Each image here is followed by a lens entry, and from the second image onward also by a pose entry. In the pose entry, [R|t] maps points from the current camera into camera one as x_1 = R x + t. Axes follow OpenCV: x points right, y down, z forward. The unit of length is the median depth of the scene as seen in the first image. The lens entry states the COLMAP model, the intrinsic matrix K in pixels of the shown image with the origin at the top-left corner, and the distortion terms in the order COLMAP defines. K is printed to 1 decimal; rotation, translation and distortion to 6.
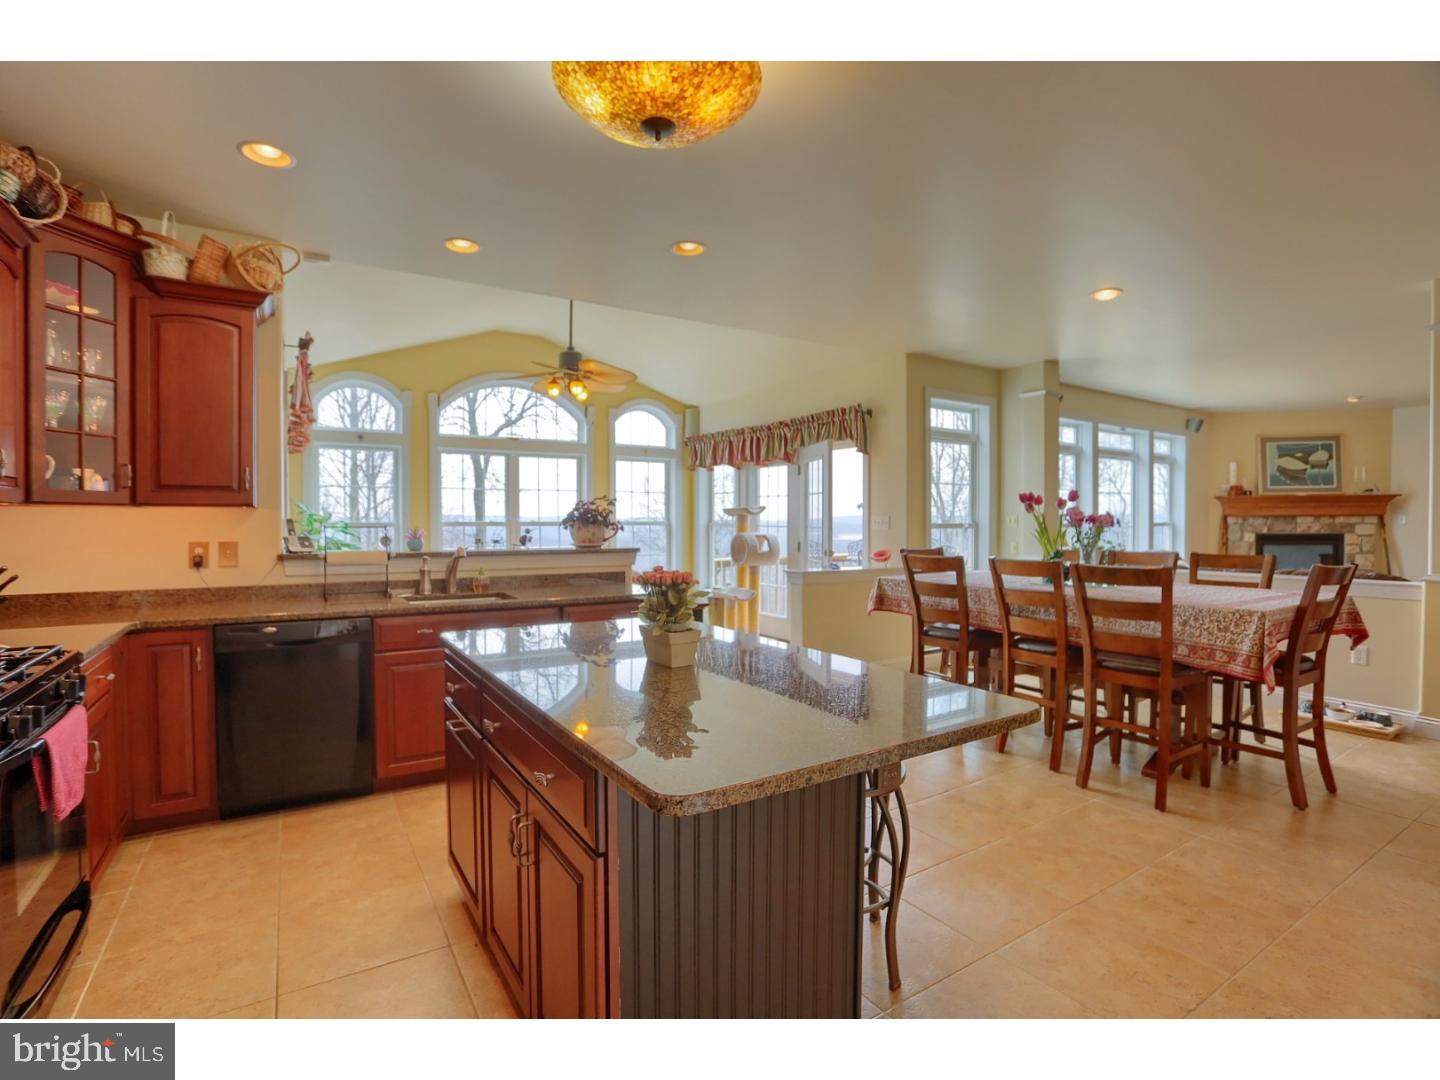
lens RADIAL K [[696.0, 0, 718.7], [0, 696.0, 535.0], [0, 0, 1]] dist [-0.072734, 0.031235]
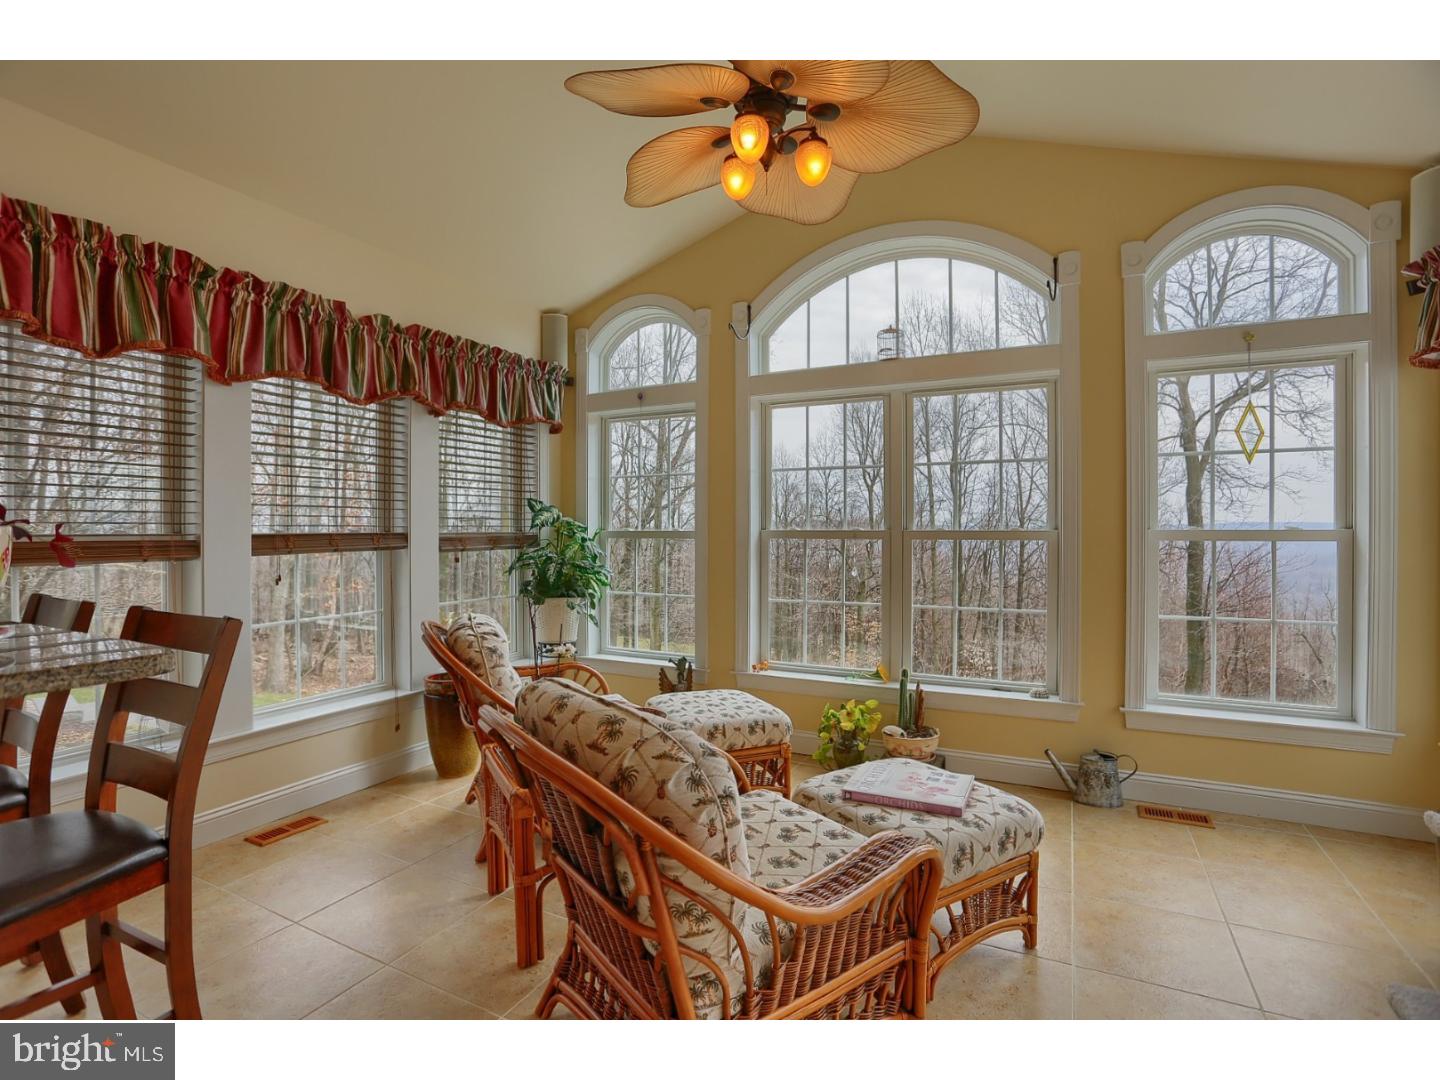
lens RADIAL K [[696.0, 0, 718.7], [0, 696.0, 535.0], [0, 0, 1]] dist [-0.072734, 0.031235]
pose [[0.509747, 0.005366, -0.860308, 0.132260], [-0.016489, 0.999858, -0.003533, -0.028580], [0.860167, 0.015986, 0.509763, 1.429239]]
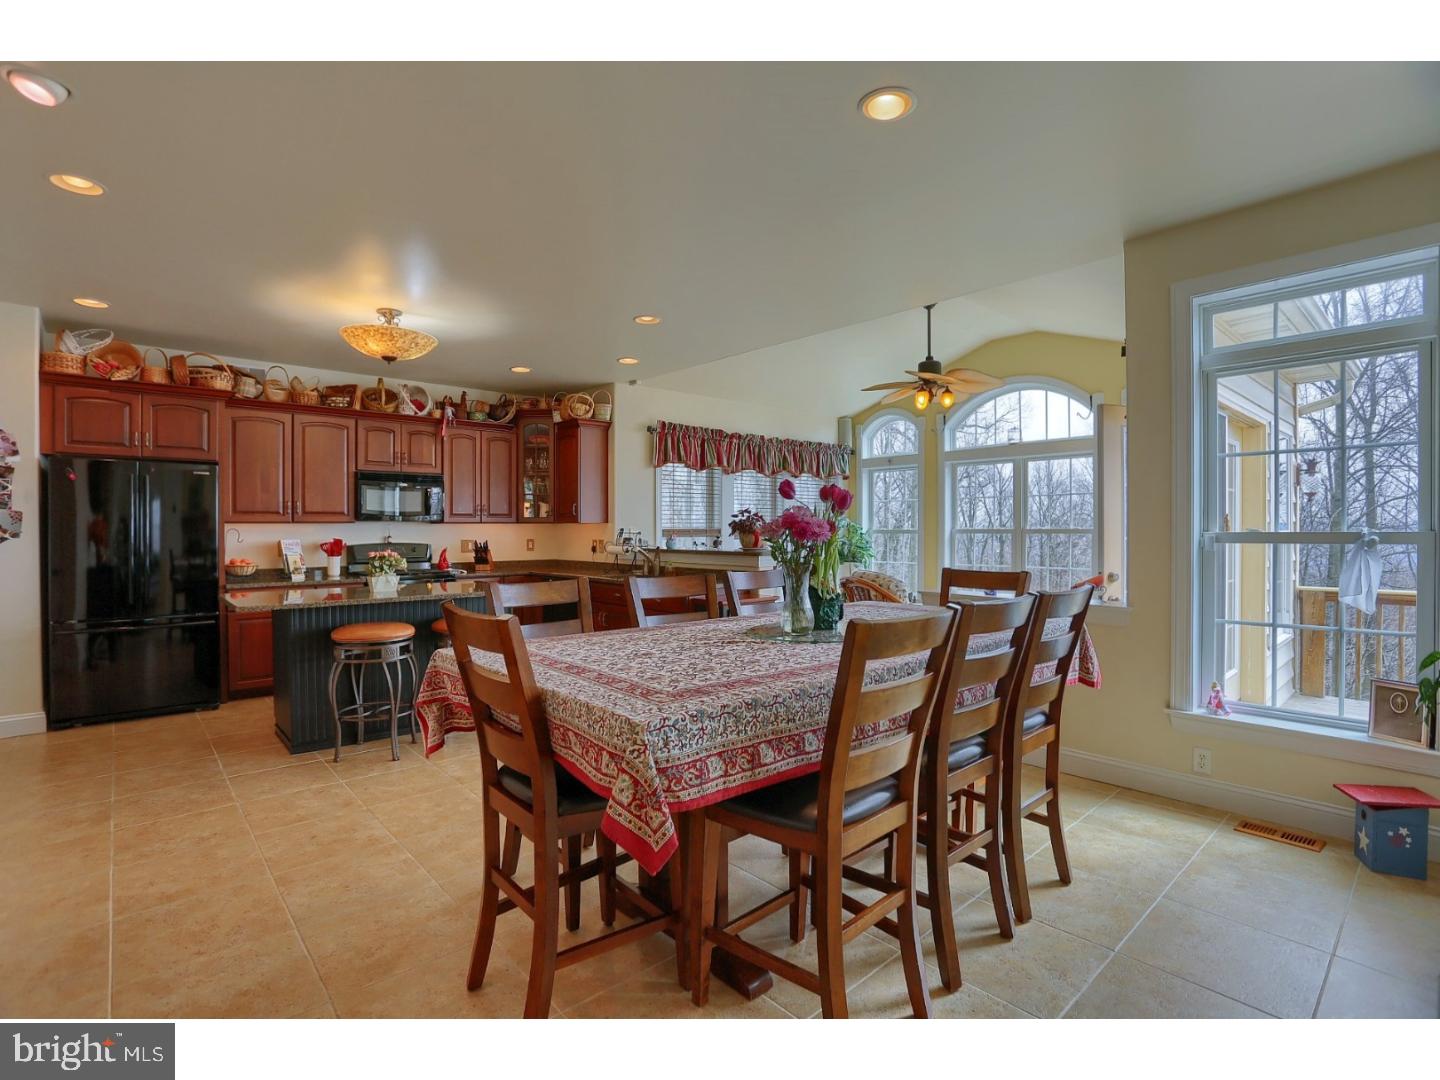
lens RADIAL K [[696.0, 0, 718.7], [0, 696.0, 535.0], [0, 0, 1]] dist [-0.072734, 0.031235]
pose [[0.165786, 0.004926, -0.986149, 1.294021], [-0.016520, 0.999861, 0.002217, -0.013795], [0.986023, 0.015923, 0.165845, 0.945010]]
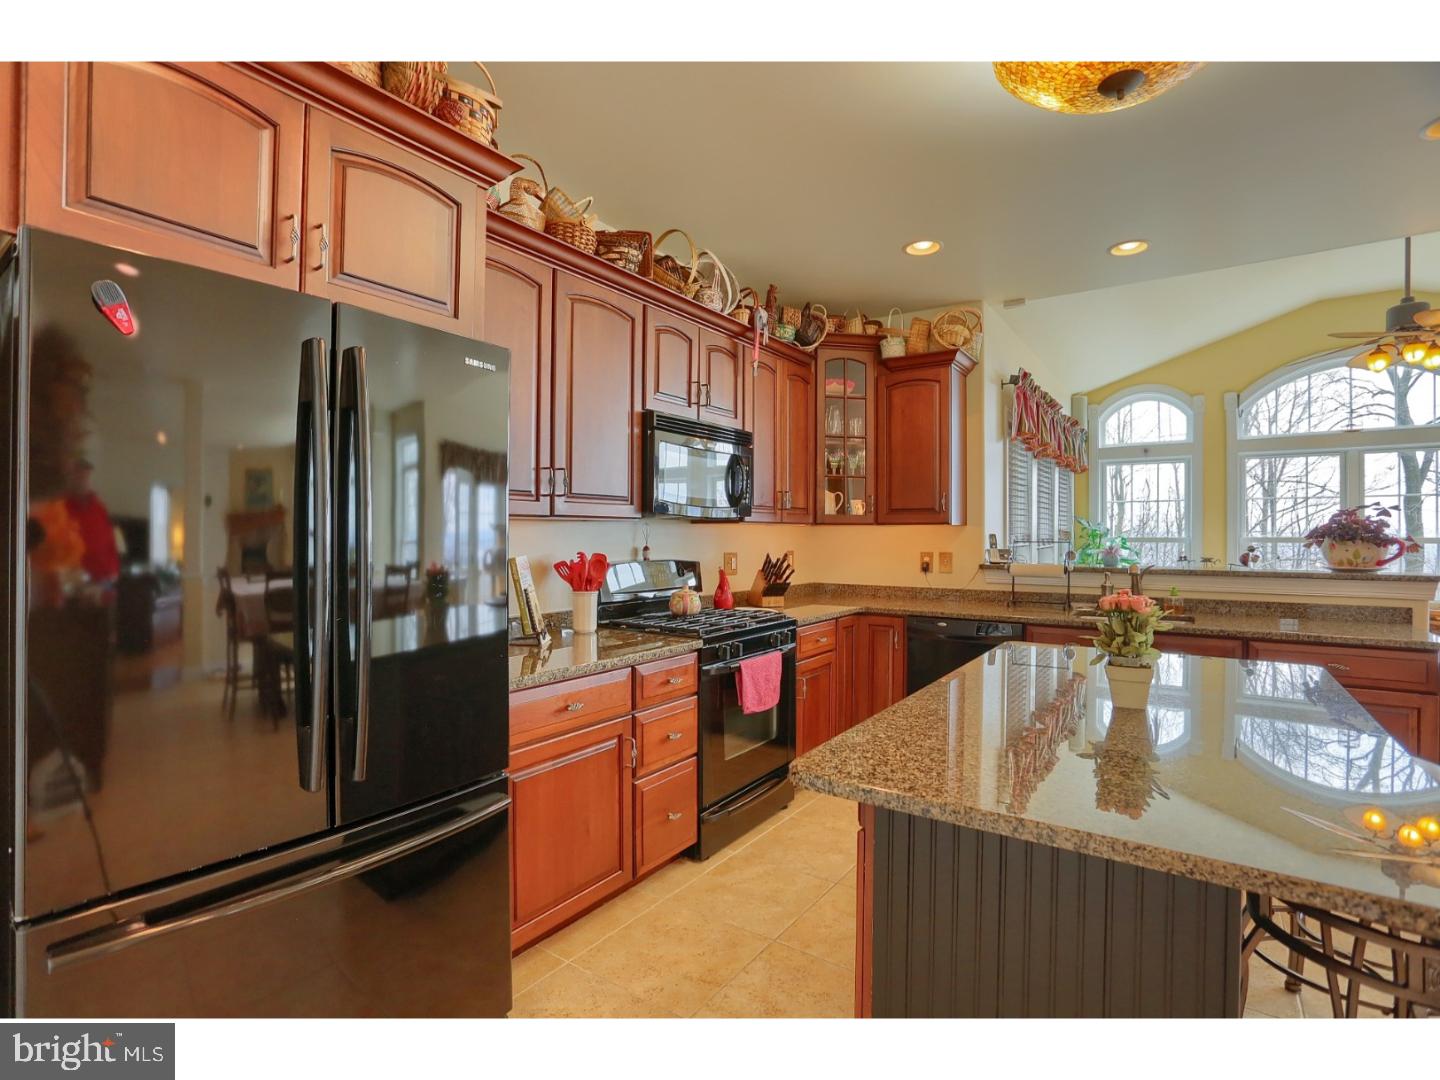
lens RADIAL K [[696.0, 0, 718.7], [0, 696.0, 535.0], [0, 0, 1]] dist [-0.072734, 0.031235]
pose [[0.383282, -0.000405, -0.923631, 0.277090], [-0.020669, 0.999746, -0.009015, -0.001706], [0.923400, 0.022546, 0.383176, 0.114644]]
